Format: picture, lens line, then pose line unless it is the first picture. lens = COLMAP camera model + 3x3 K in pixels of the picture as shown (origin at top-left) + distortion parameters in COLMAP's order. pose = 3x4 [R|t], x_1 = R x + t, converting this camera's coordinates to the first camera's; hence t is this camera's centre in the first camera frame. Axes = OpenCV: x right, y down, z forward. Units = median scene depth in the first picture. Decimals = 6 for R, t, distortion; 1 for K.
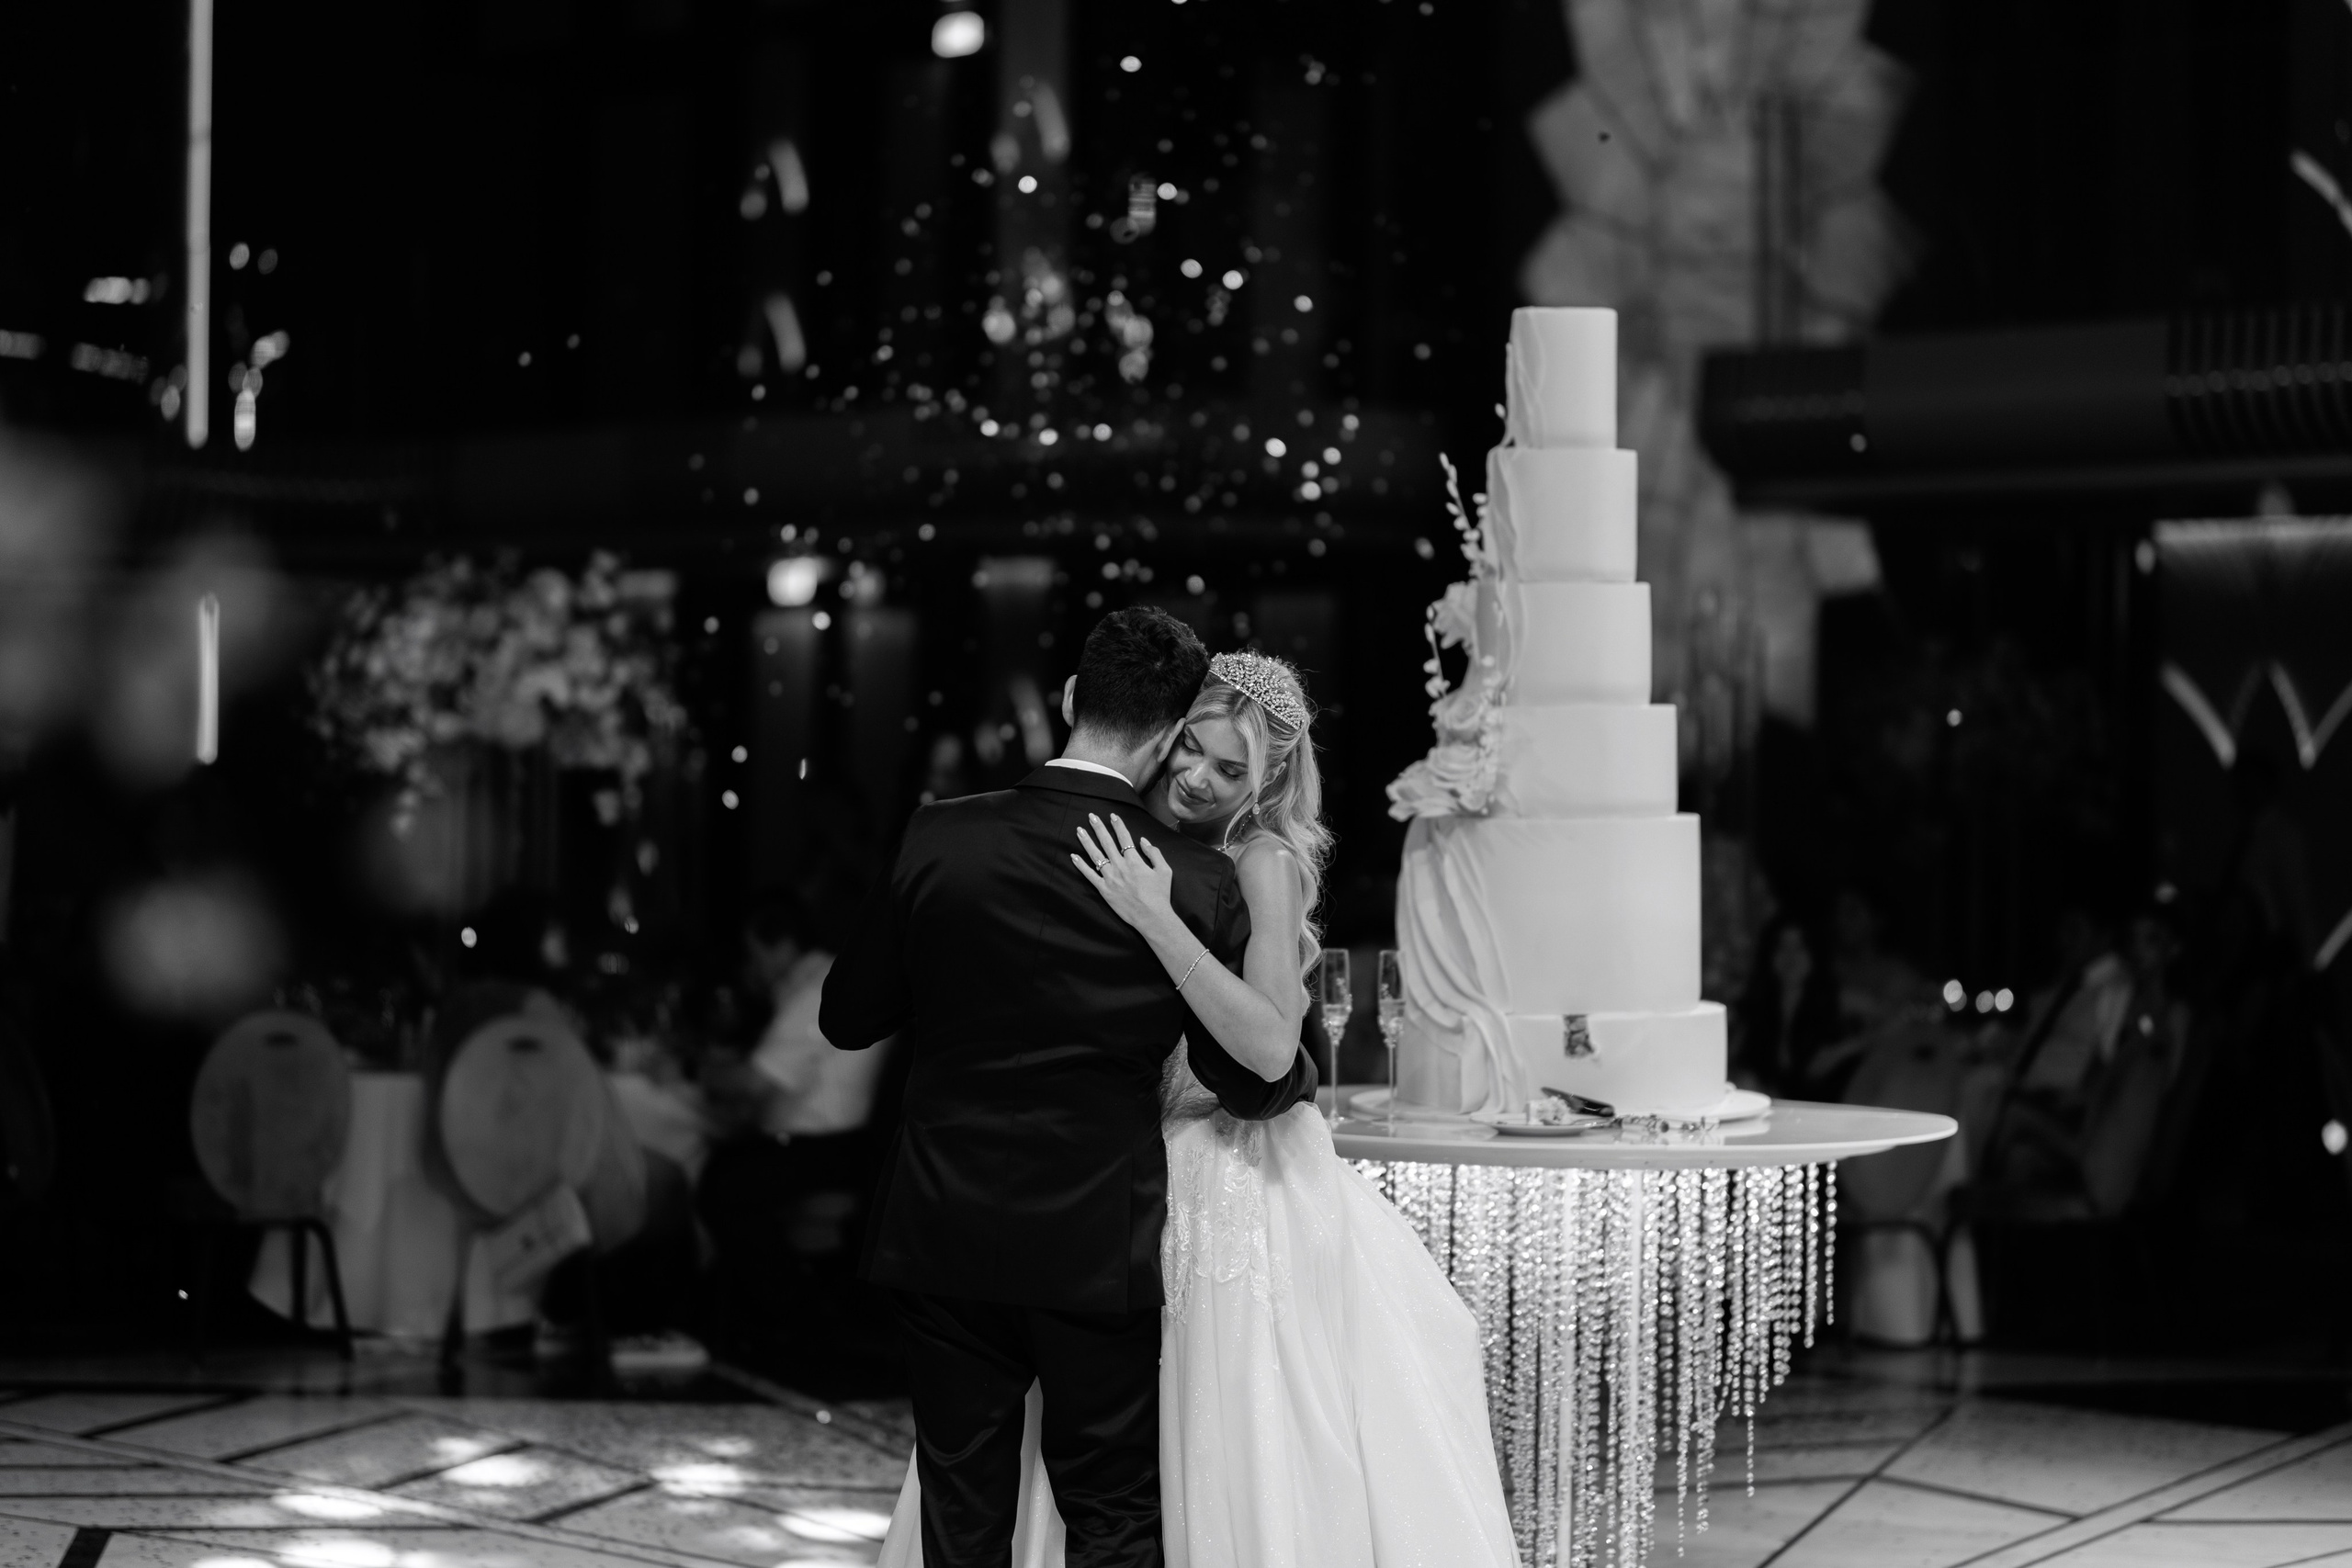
lens RADIAL K [[5708.9, 0, 1176.0], [0, 5708.9, 784.0], [0, 0, 1]] dist [0.036699, -0.214812]
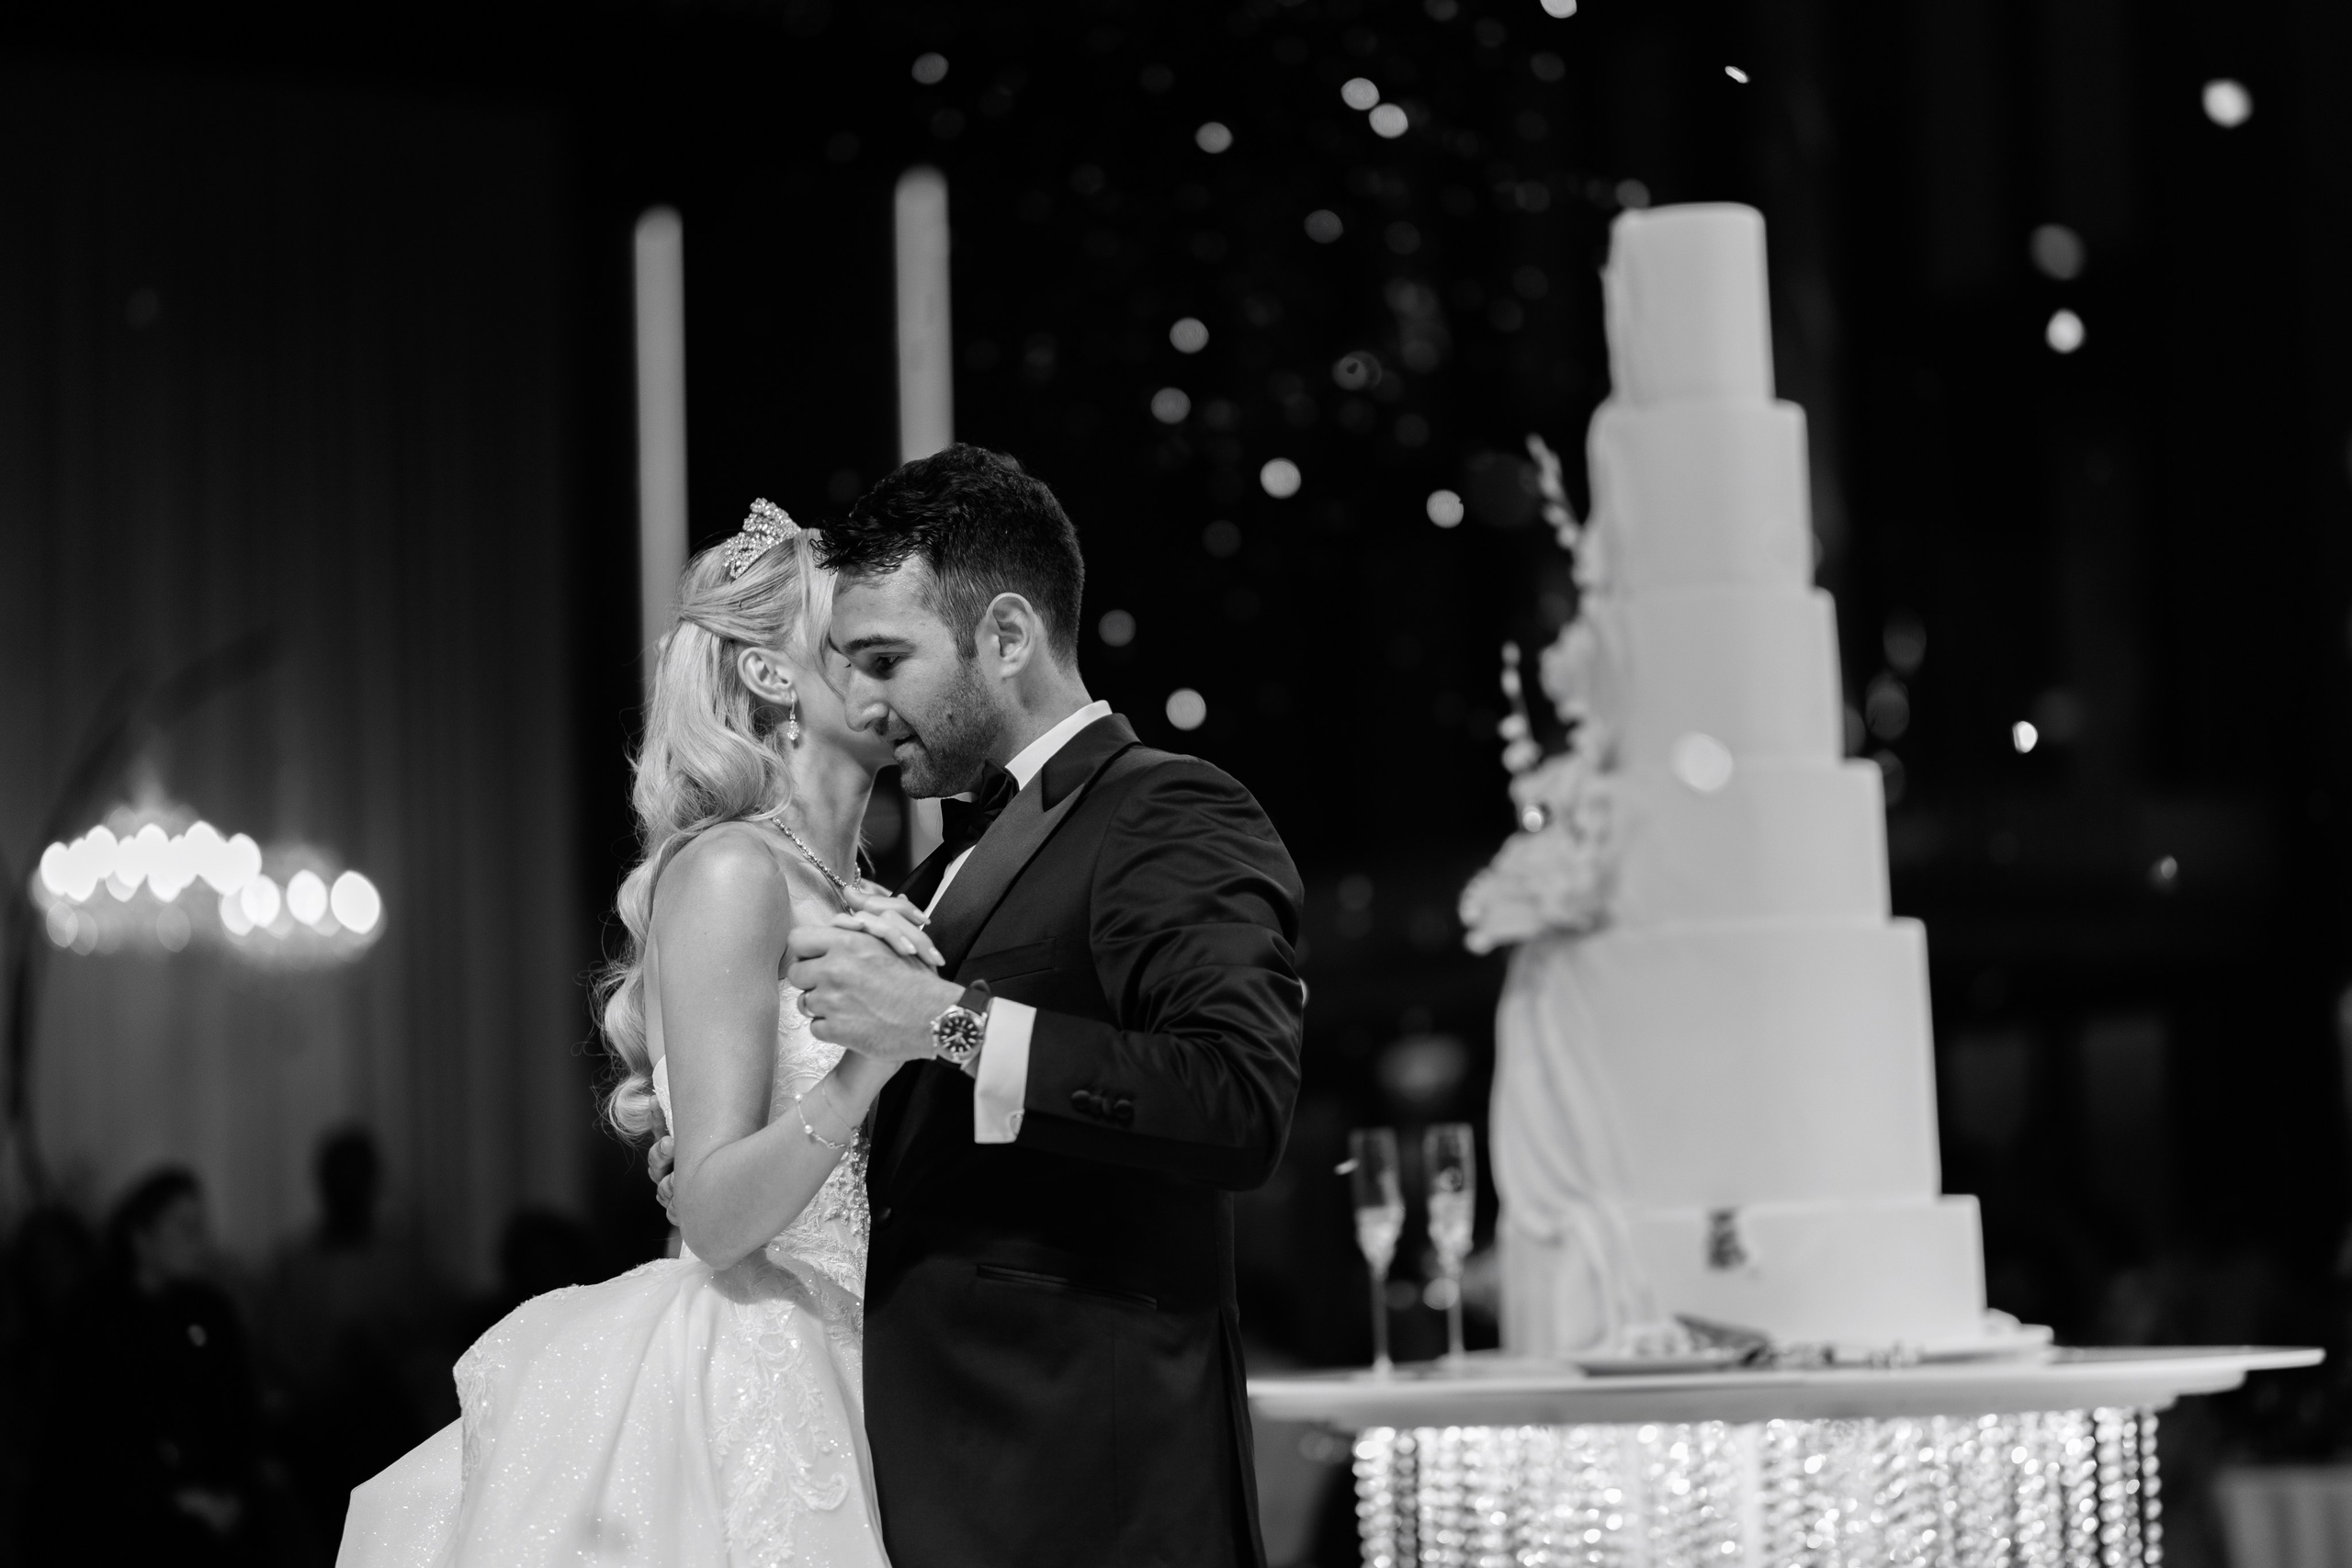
lens RADIAL K [[5748.8, 0, 1176.0], [0, 5748.8, 784.0], [0, 0, 1]] dist [-0.002705, 0.633385]
pose [[0.982375, -0.059758, -0.177110, 0.126124], [0.041352, 0.993522, -0.105853, 0.057847], [0.182289, 0.096664, 0.978482, 0.299567]]
